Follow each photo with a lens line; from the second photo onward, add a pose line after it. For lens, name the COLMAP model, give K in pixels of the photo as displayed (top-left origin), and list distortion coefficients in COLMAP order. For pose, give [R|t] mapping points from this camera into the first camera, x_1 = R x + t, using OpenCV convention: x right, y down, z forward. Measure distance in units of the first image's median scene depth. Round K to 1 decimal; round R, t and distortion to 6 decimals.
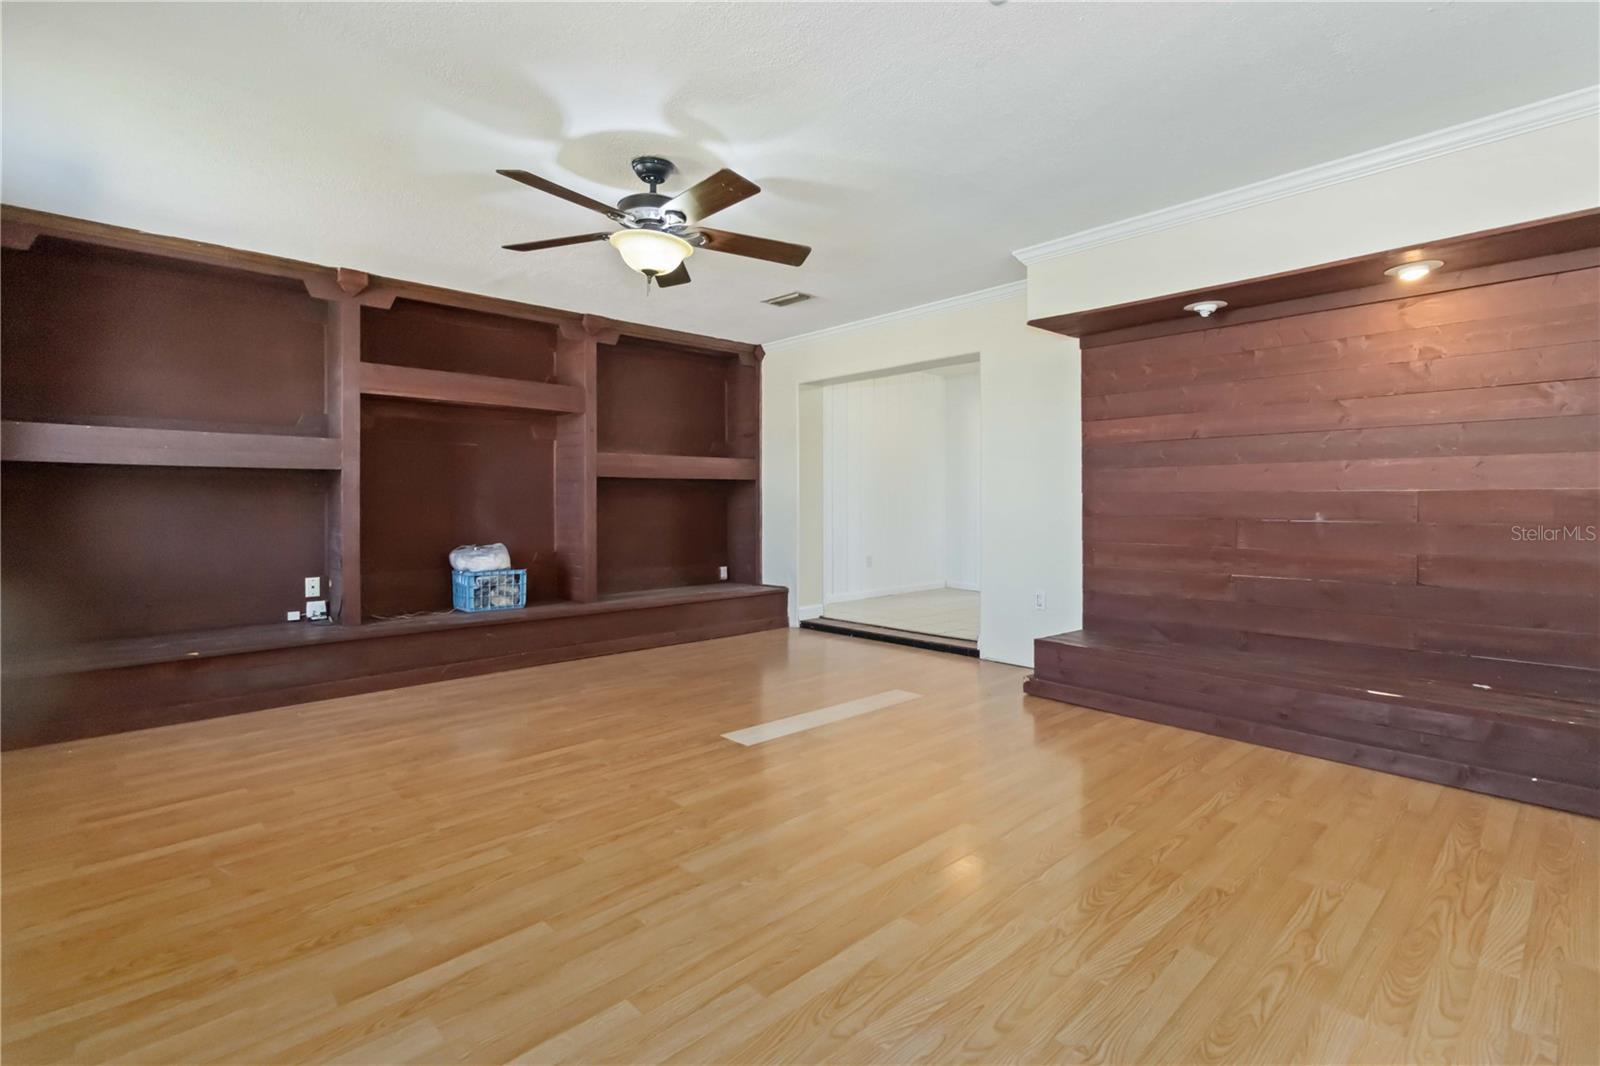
lens RADIAL K [[751.7, 0, 819.8], [0, 751.7, 508.4], [0, 0, 1]] dist [0.000054, 0.002140]
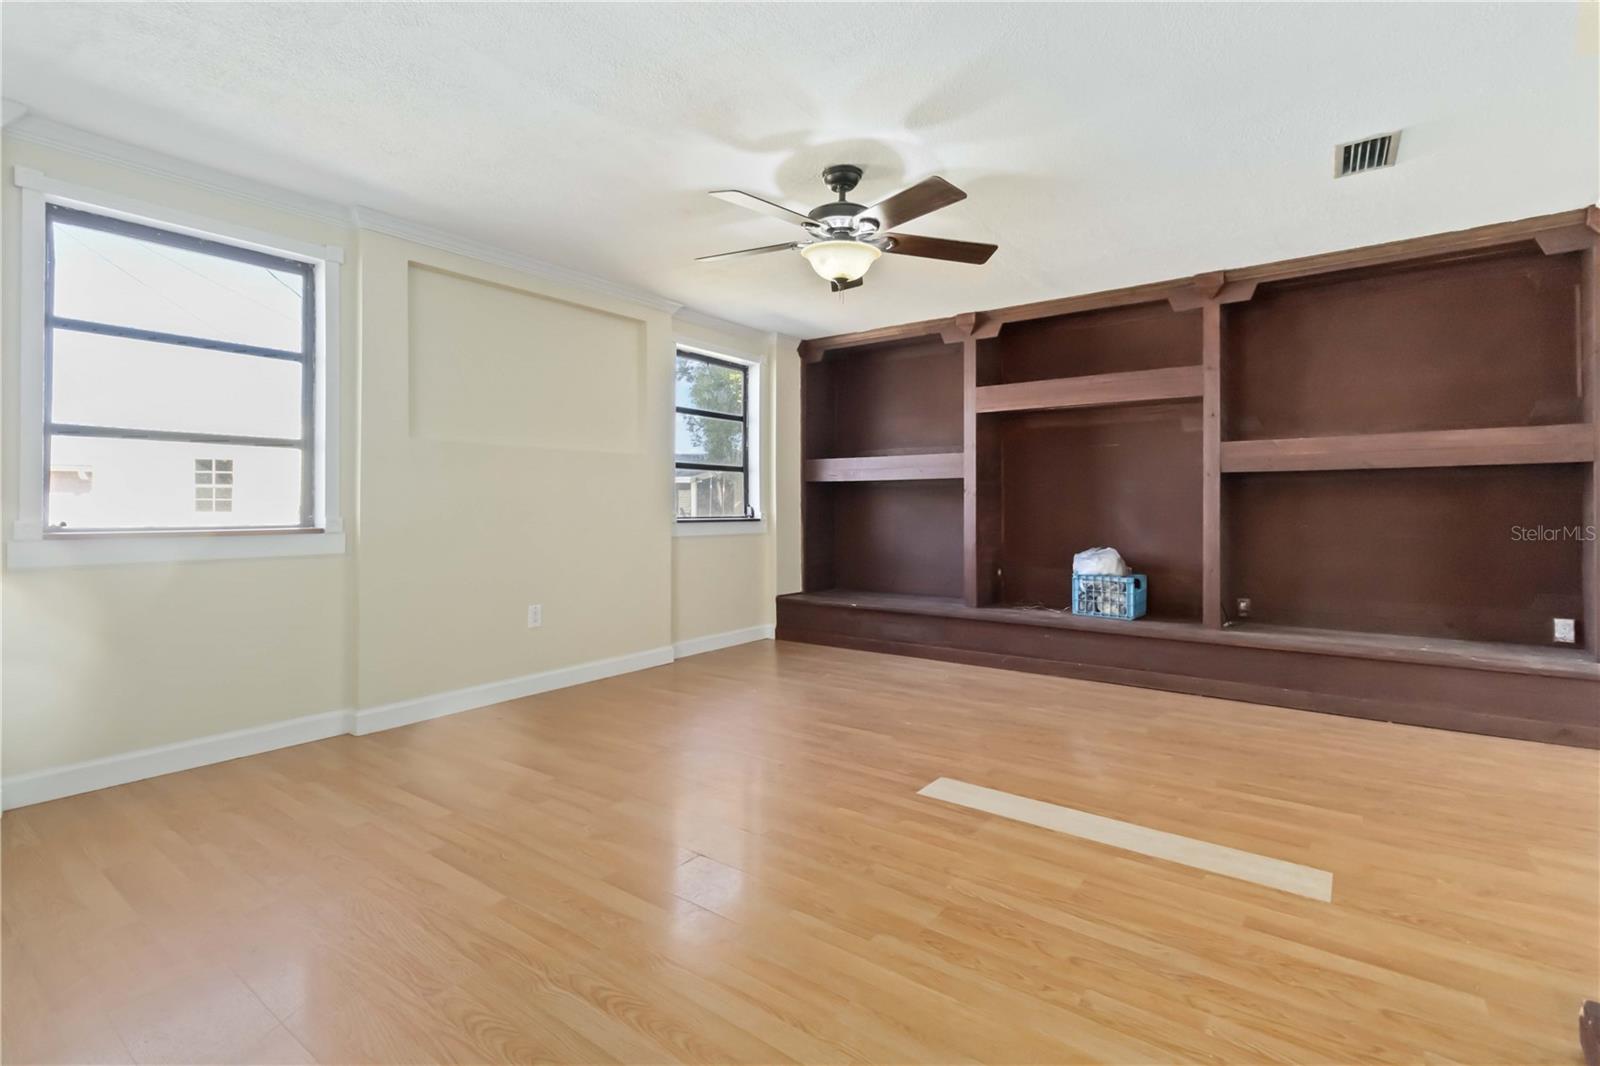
lens RADIAL K [[751.7, 0, 795.7], [0, 751.7, 502.3], [0, 0, 1]] dist [0.000054, 0.002140]
pose [[0.145782, -0.002924, -0.989312, 0.468086], [-0.006431, 0.999972, -0.003903, -0.004835], [0.989296, 0.006931, 0.145759, 0.478591]]
